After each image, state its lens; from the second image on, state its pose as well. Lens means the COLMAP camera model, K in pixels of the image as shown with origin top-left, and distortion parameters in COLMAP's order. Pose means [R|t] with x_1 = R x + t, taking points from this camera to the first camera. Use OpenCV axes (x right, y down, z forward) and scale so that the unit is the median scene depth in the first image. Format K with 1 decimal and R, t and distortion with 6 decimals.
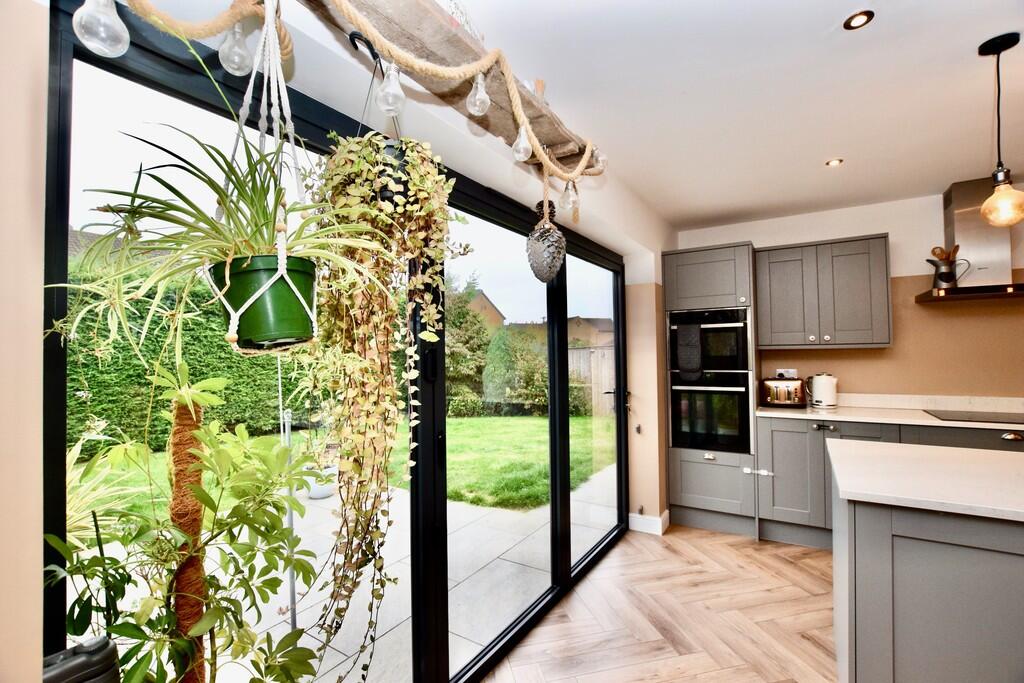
lens RADIAL K [[456.3, 0, 512.0], [0, 456.3, 341.5], [0, 0, 1]] dist [-0.014787, 0.000449]
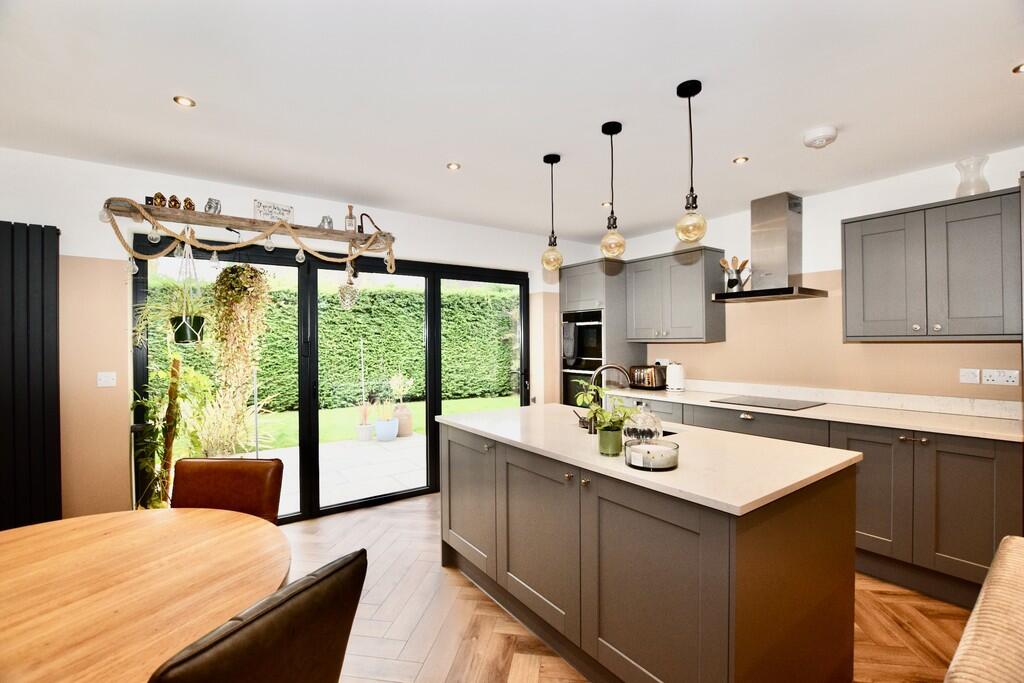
lens RADIAL K [[457.2, 0, 512.0], [0, 457.2, 341.5], [0, 0, 1]] dist [0.001949, 0.000207]
pose [[0.927484, 0.004753, -0.373832, 0.776998], [0.007140, 0.999512, 0.030422, -0.026776], [0.373794, -0.030885, 0.926998, -0.306442]]
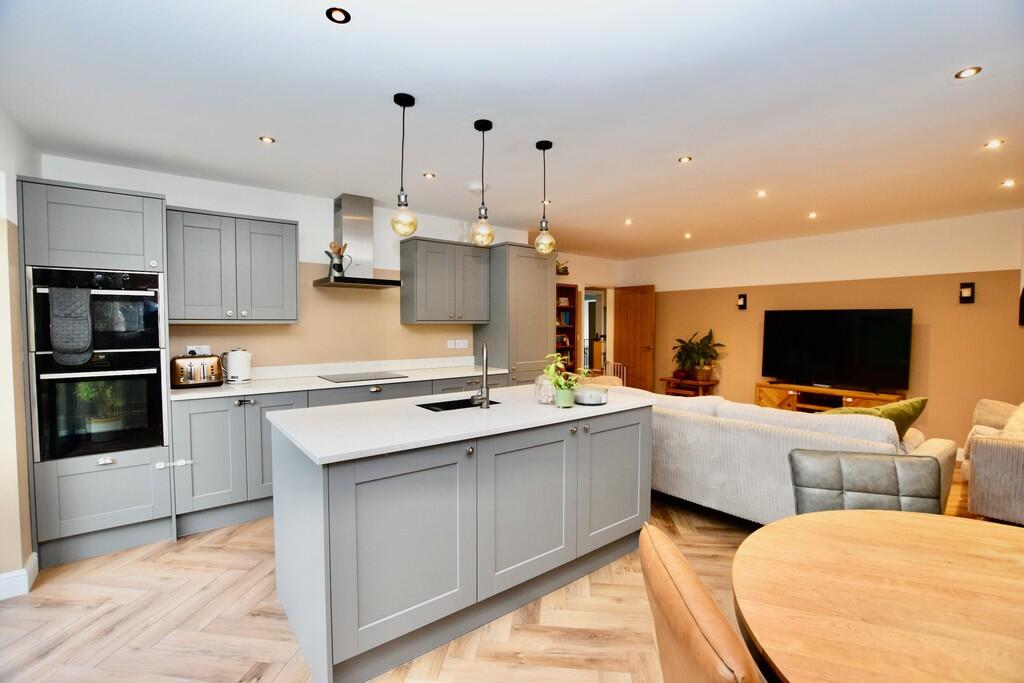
lens RADIAL K [[456.3, 0, 512.0], [0, 456.3, 341.5], [0, 0, 1]] dist [-0.014787, 0.000449]
pose [[0.340710, -0.022232, 0.939906, -0.050167], [-0.028022, 0.999036, 0.033789, 0.004069], [-0.939751, -0.037850, 0.339758, 0.098575]]
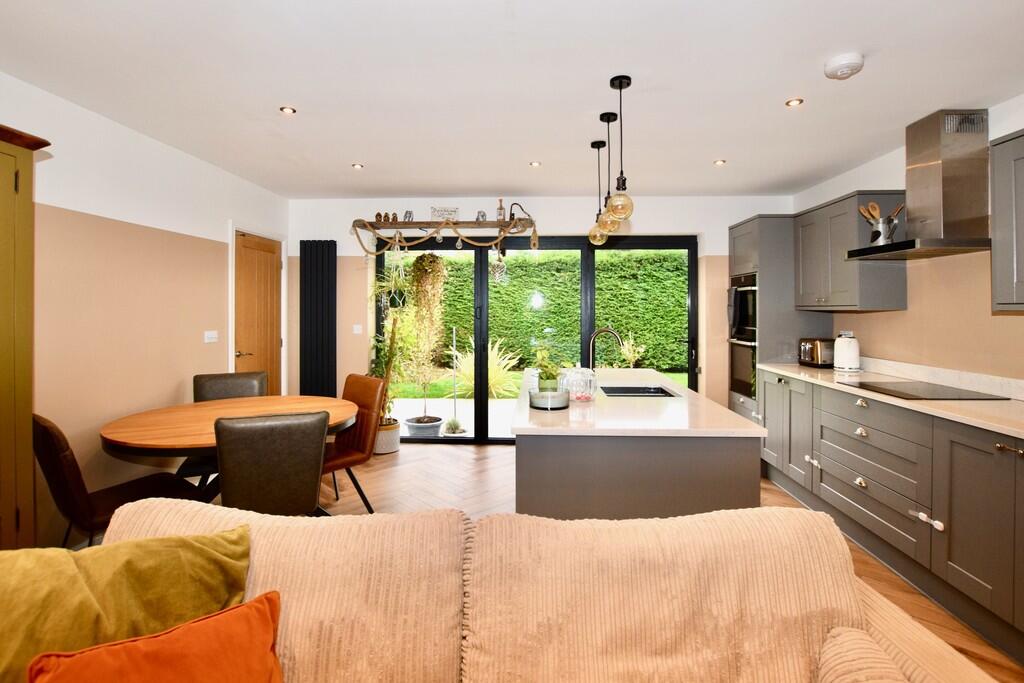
lens RADIAL K [[505.7, 0, 506.8], [0, 505.7, 304.0], [0, 0, 1]] dist [-0.001034, 0.000083]
pose [[0.491522, 0.005118, -0.870850, 1.334969], [0.015400, 0.999775, 0.014568, -0.025336], [0.870729, -0.020572, 0.491333, -0.173825]]
